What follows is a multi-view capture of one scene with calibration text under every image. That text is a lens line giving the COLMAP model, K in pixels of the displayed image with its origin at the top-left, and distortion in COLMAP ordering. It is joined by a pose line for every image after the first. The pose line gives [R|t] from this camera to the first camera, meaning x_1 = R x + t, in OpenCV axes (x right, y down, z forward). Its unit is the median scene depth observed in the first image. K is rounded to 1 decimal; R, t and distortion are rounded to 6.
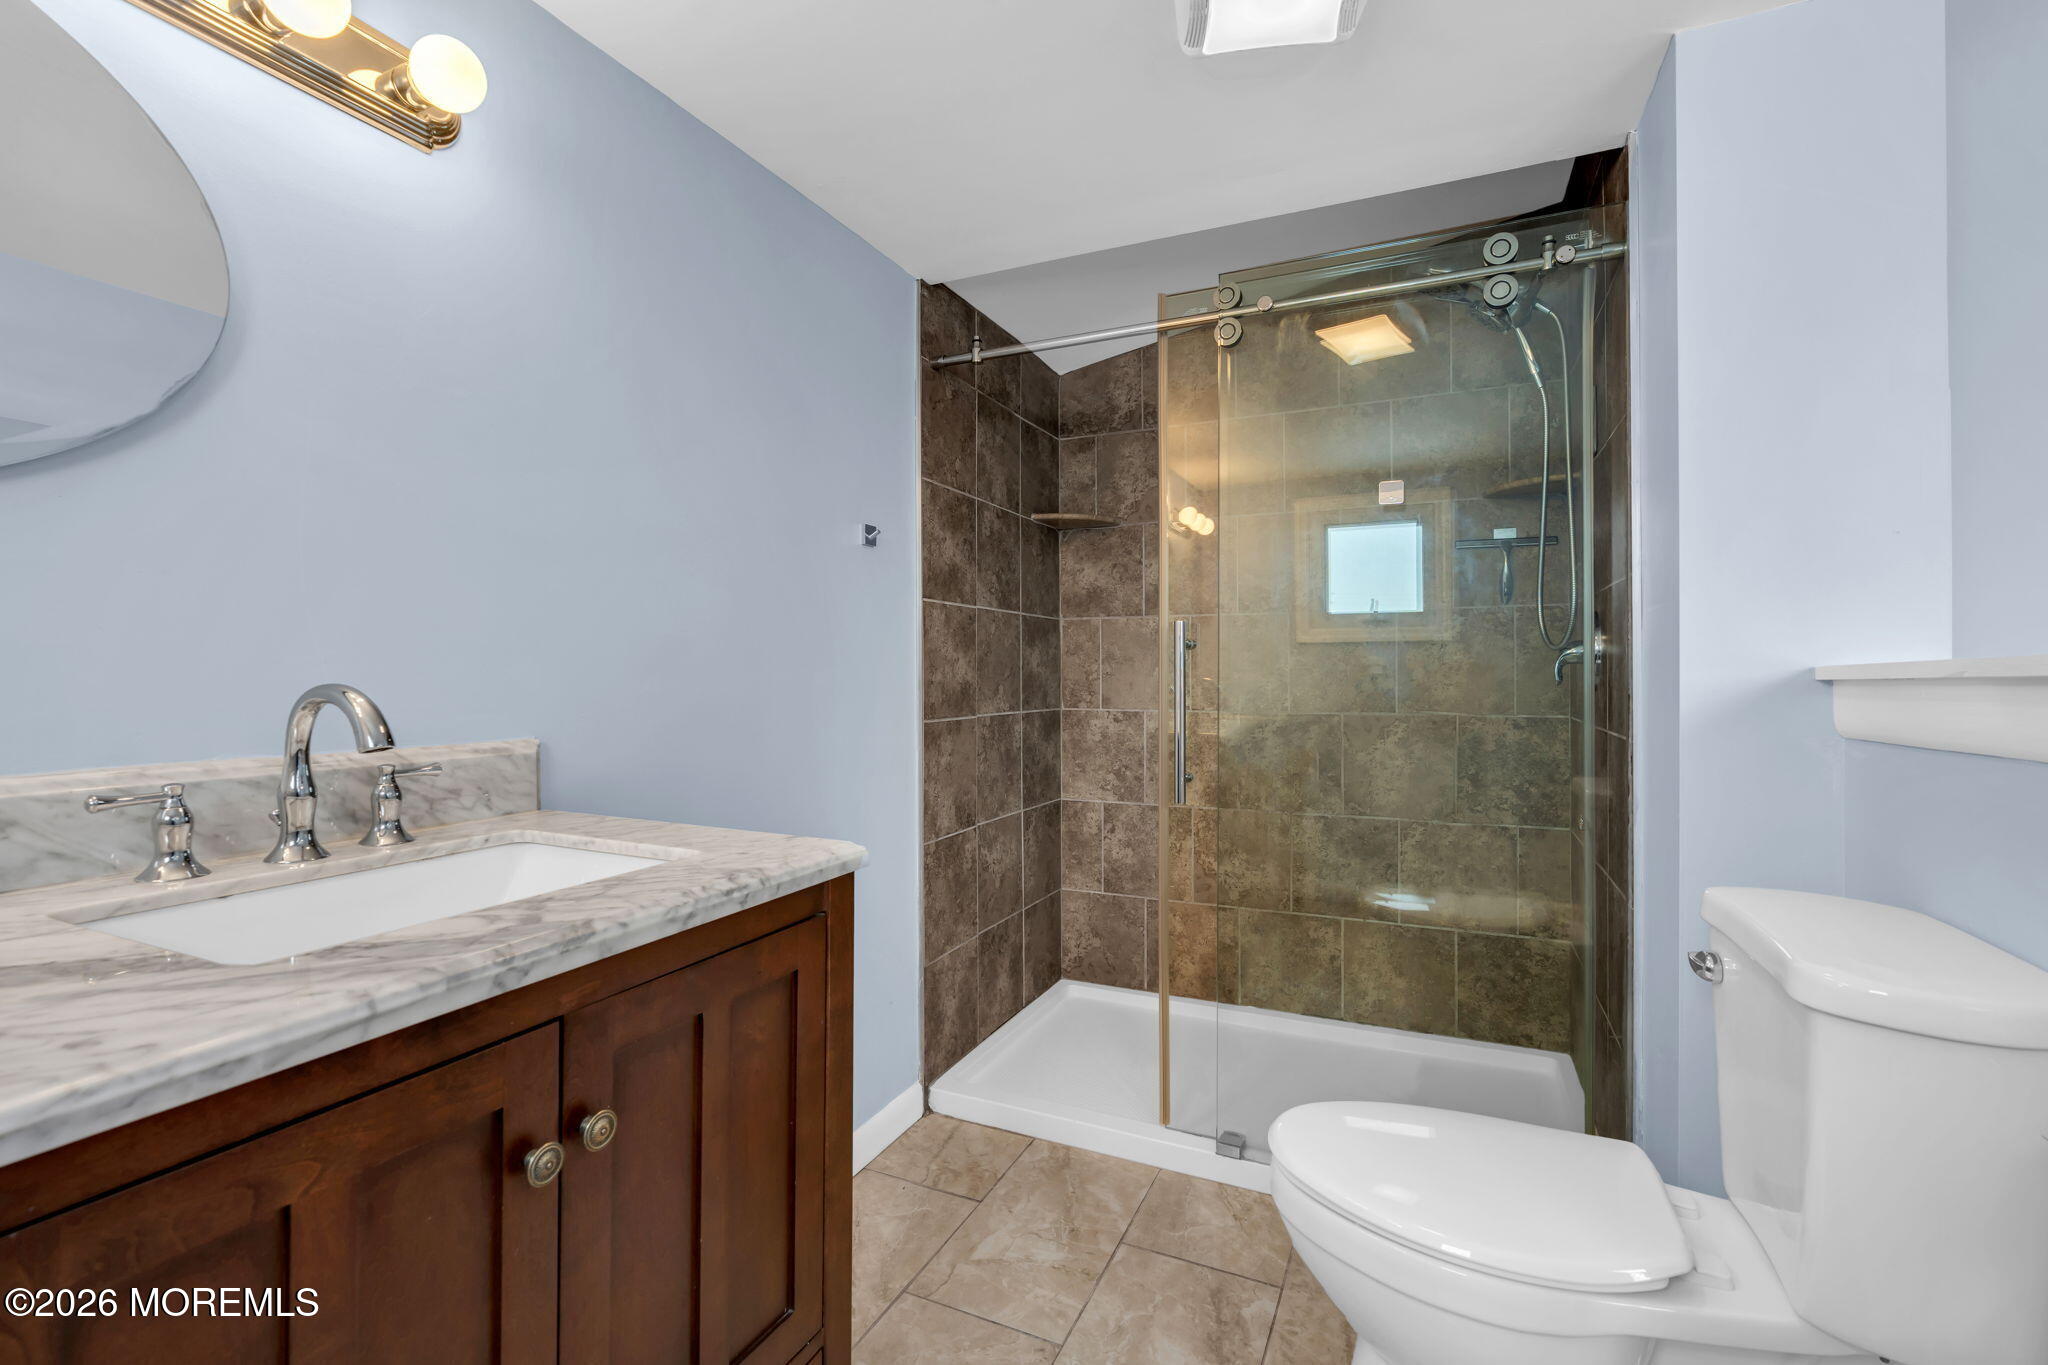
lens RADIAL K [[915.7, 0, 1015.8], [0, 915.7, 672.2], [0, 0, 1]] dist [-0.008269, 0.000375]
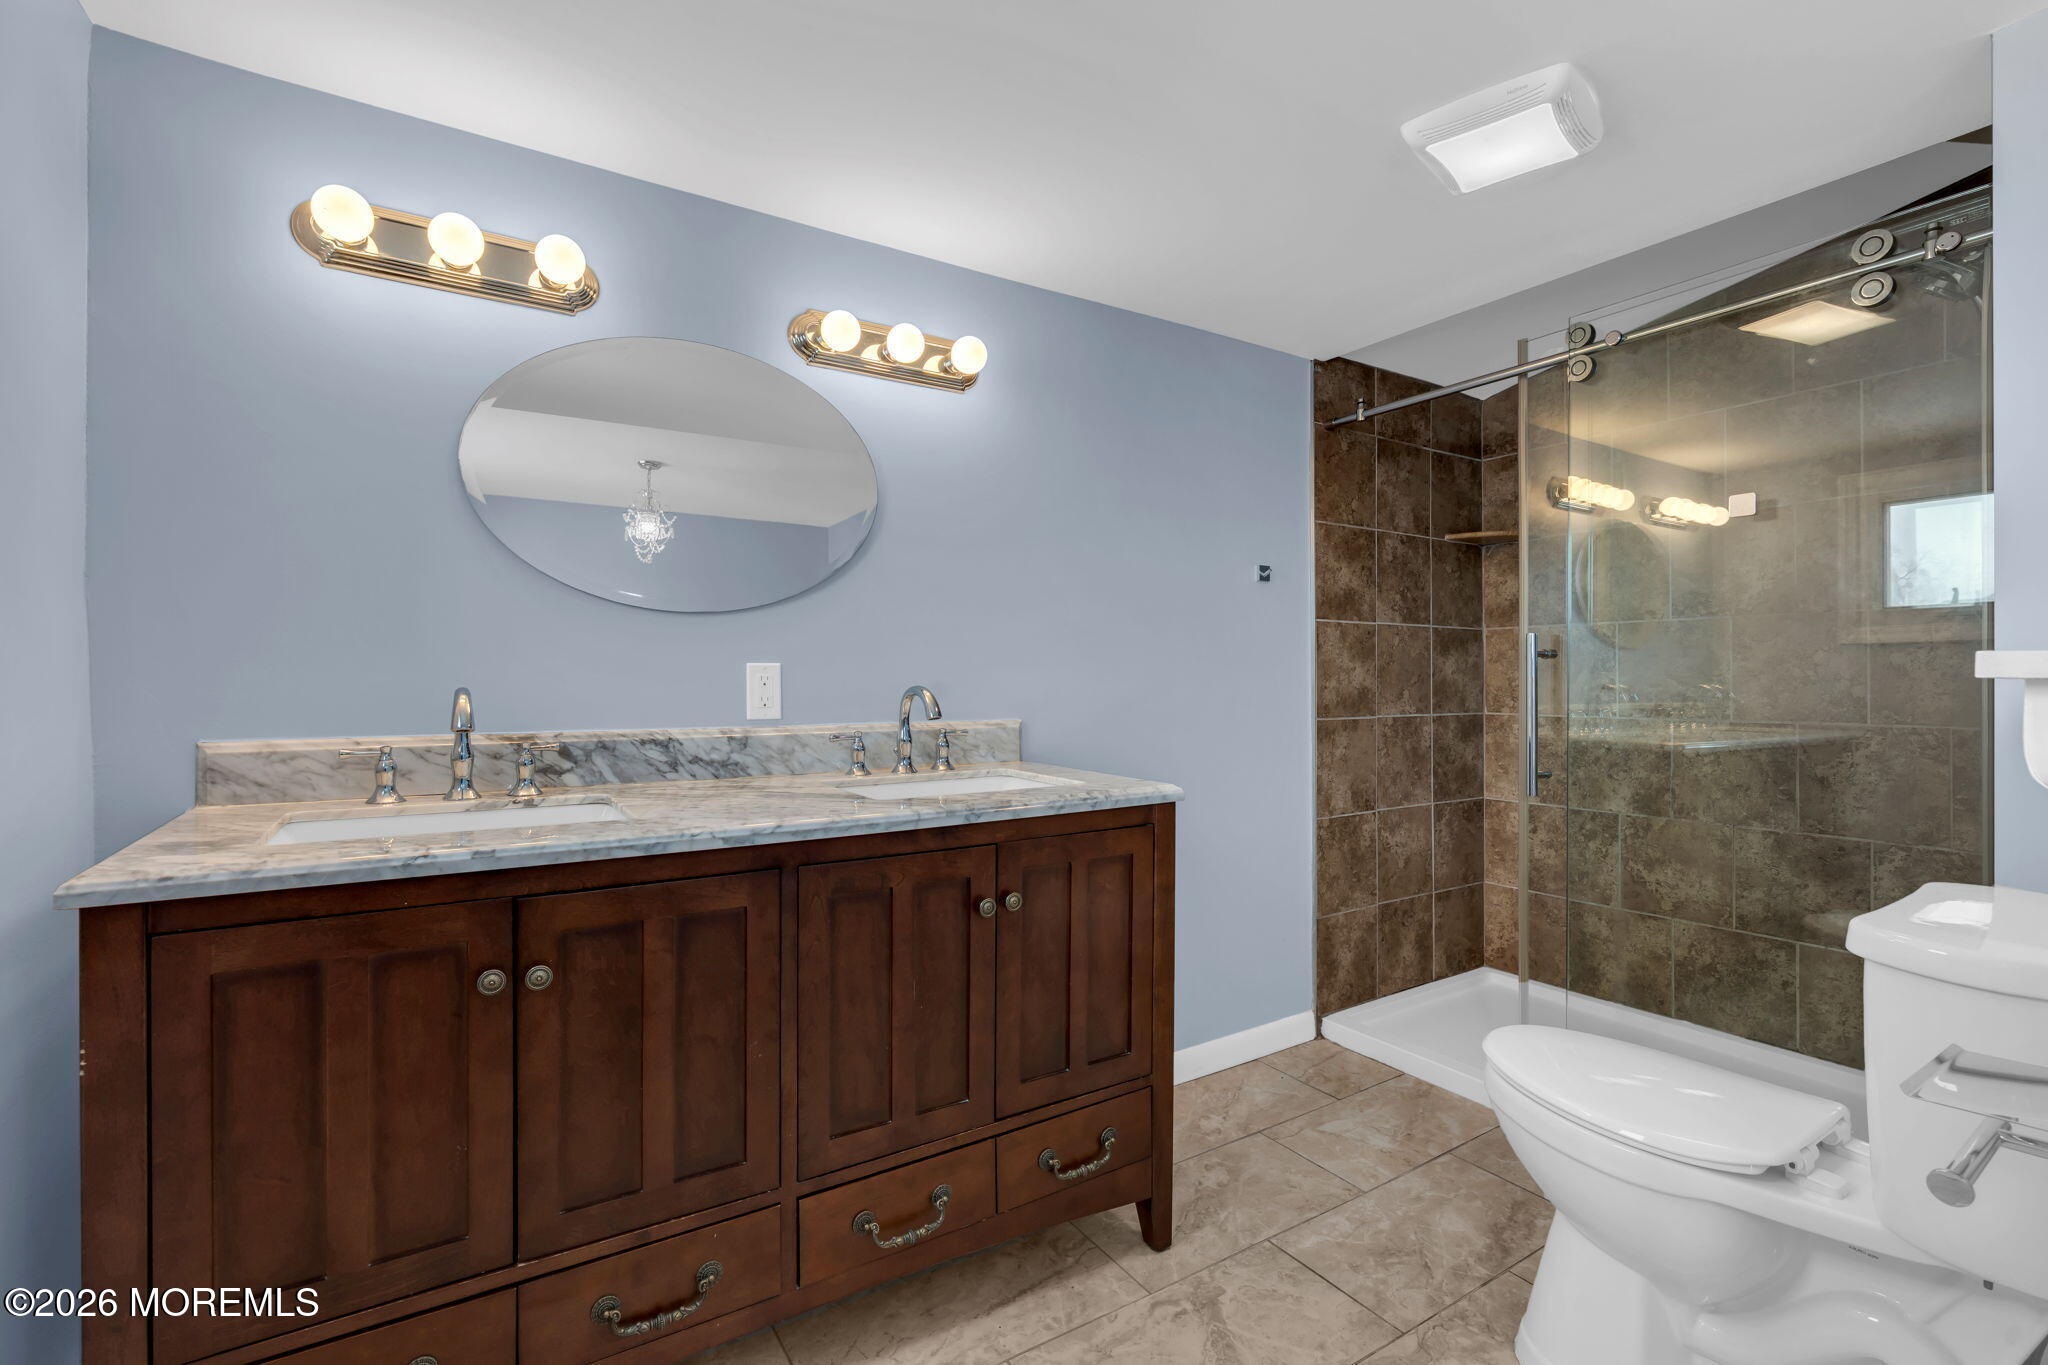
lens RADIAL K [[915.7, 0, 1026.8], [0, 915.7, 684.0], [0, 0, 1]] dist [-0.008269, 0.000375]
pose [[0.844741, 0.002261, -0.535171, 0.228704], [0.001156, 0.999981, 0.006050, -0.001430], [0.535174, -0.005729, 0.844722, -0.247398]]
